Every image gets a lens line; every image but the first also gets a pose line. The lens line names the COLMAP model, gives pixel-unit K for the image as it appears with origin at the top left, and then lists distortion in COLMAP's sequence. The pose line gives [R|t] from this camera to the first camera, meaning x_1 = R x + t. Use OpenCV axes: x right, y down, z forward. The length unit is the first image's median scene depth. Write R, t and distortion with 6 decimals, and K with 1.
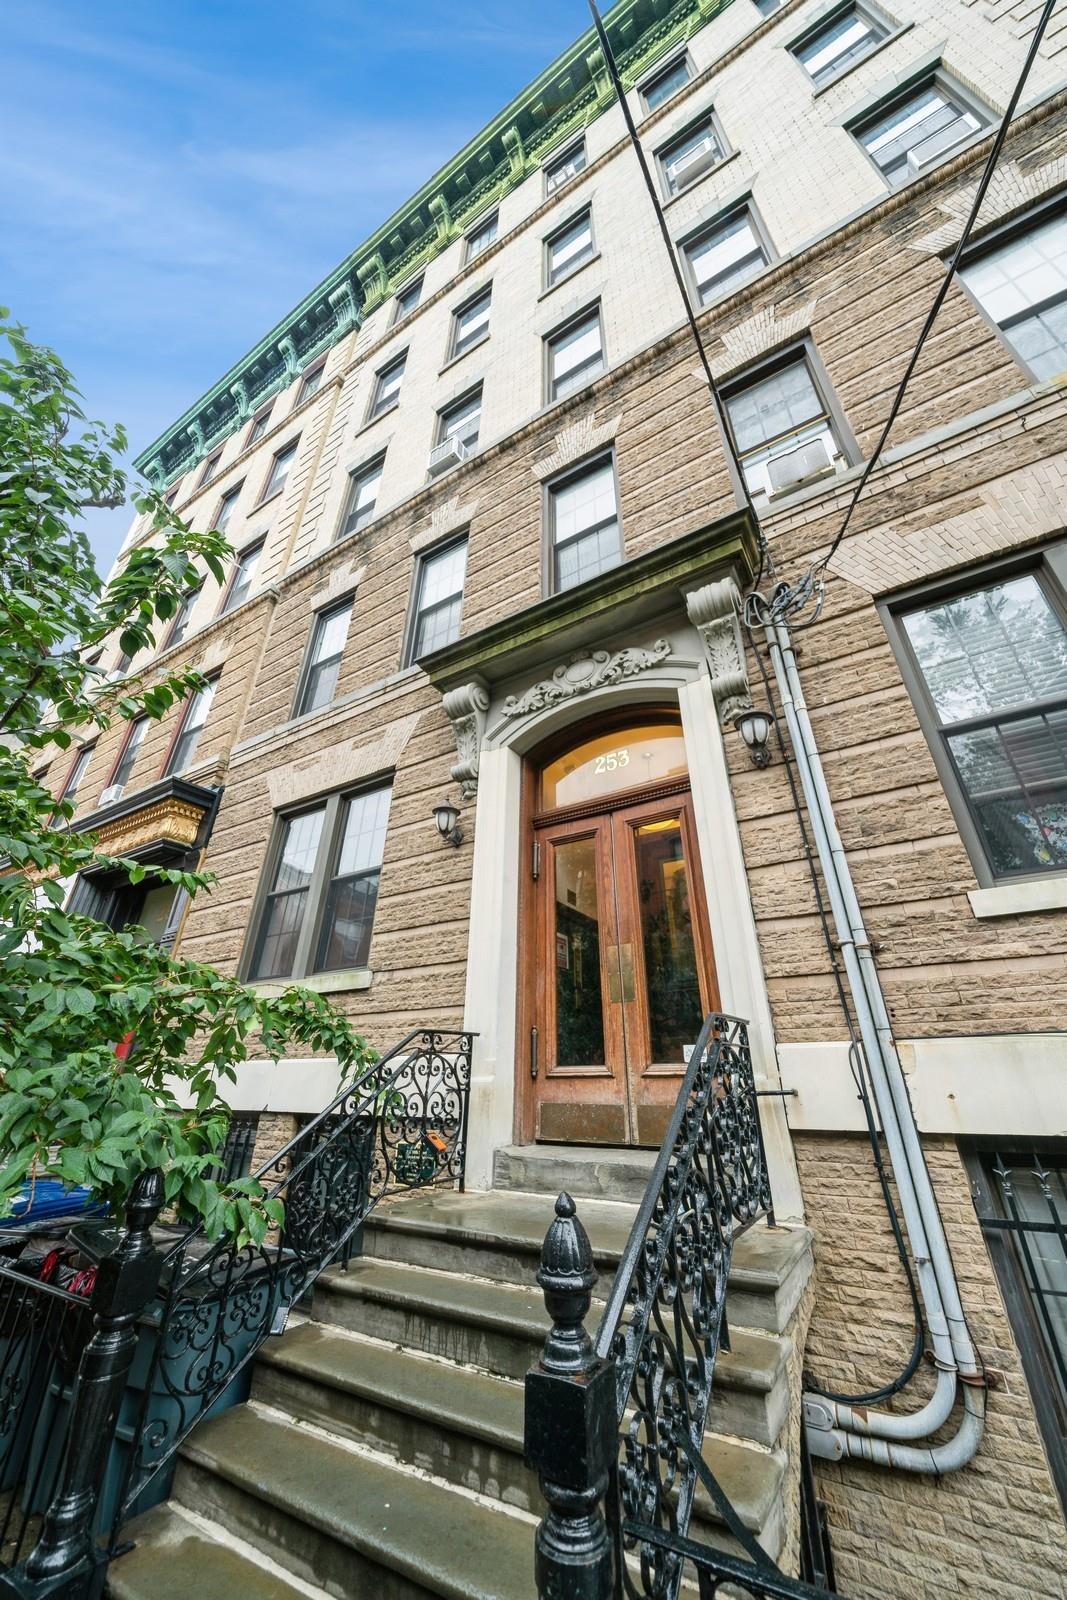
lens RADIAL K [[563.1, 0, 533.5], [0, 563.1, 800.0], [0, 0, 1]] dist [-0.004760, -0.000079]
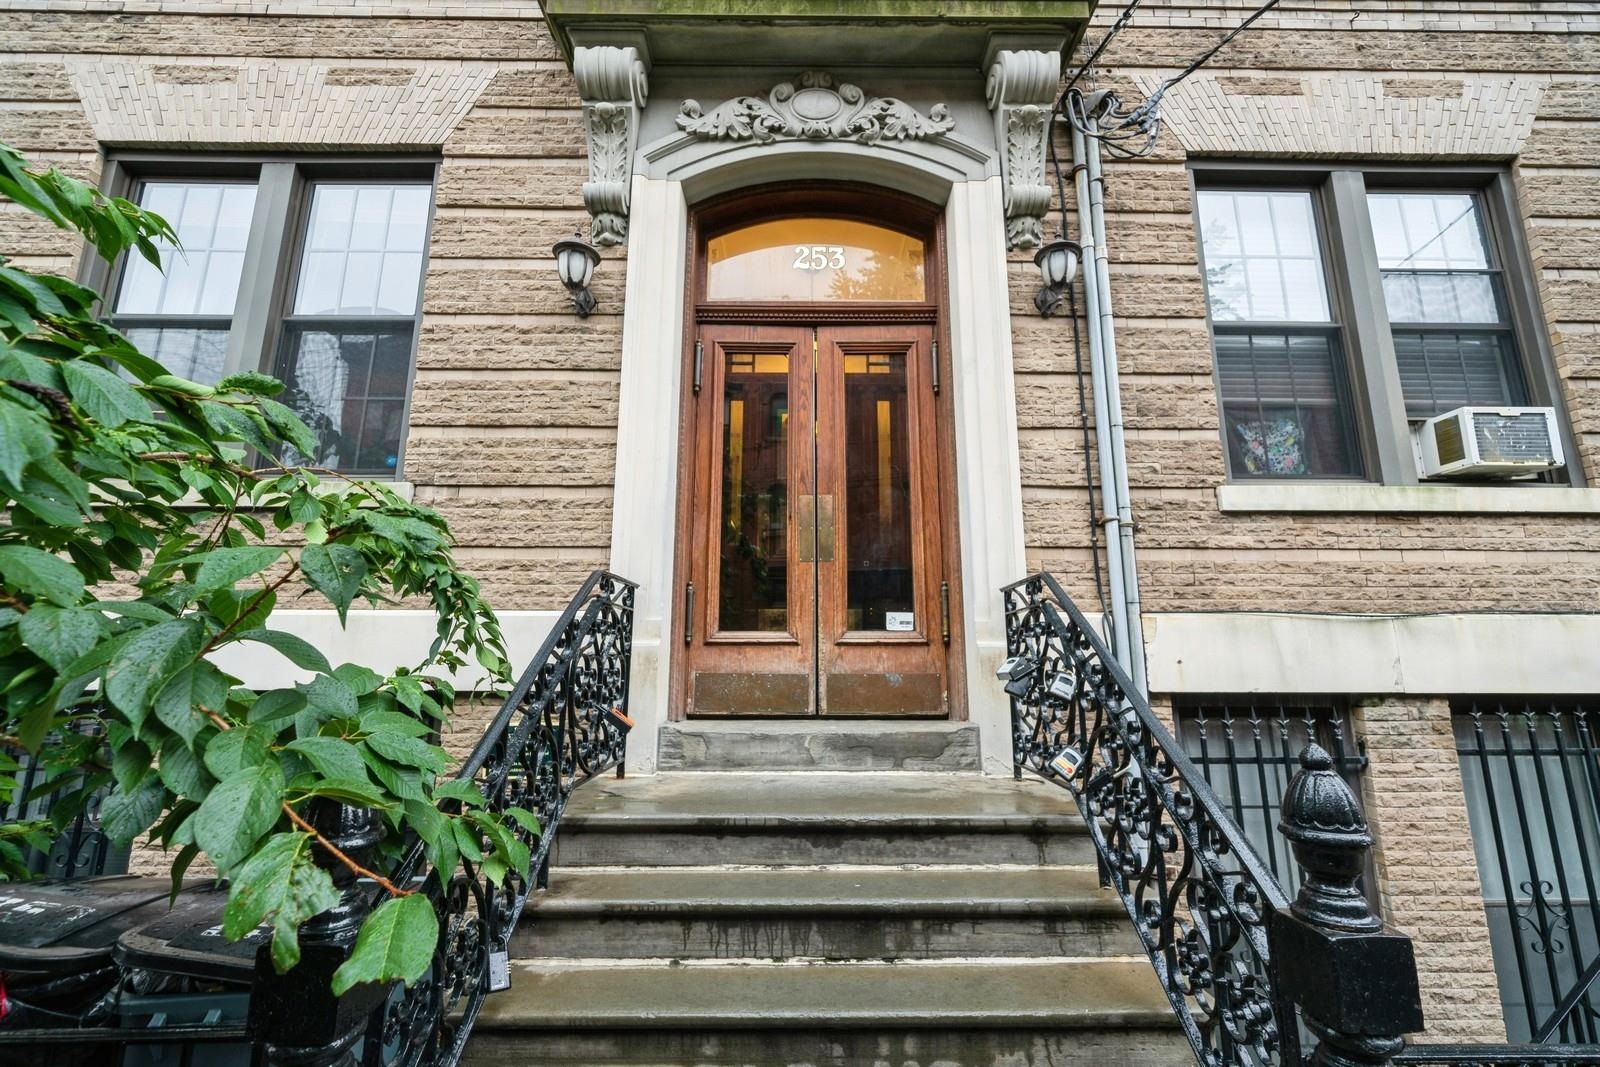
lens RADIAL K [[654.4, 0, 800.6], [0, 654.4, 550.4], [0, 0, 1]] dist [-0.000382, -0.000055]
pose [[0.849874, 0.097523, 0.517883, -0.397012], [-0.241988, 0.945213, 0.219121, 0.154892], [-0.468140, -0.311547, 0.826912, 0.249624]]
